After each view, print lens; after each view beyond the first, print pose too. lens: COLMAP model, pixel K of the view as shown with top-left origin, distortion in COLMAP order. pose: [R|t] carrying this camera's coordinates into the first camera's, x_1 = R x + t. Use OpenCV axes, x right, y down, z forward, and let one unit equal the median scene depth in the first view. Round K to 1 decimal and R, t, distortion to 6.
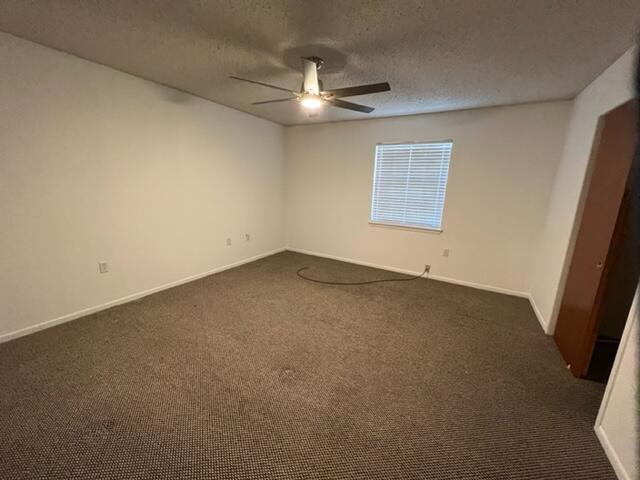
lens RADIAL K [[256.2, 0, 320.0], [0, 256.2, 240.0], [0, 0, 1]] dist [0.000007, 0.000184]
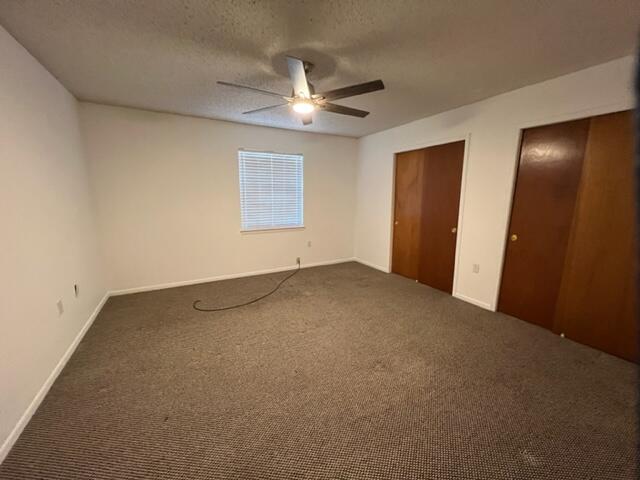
lens RADIAL K [[256.2, 0, 320.0], [0, 256.2, 240.0], [0, 0, 1]] dist [0.000007, 0.000184]
pose [[0.507172, -0.183147, 0.842160, -0.543987], [0.199580, 0.975556, 0.091965, -0.075078], [-0.838418, 0.121436, 0.531327, 0.298142]]
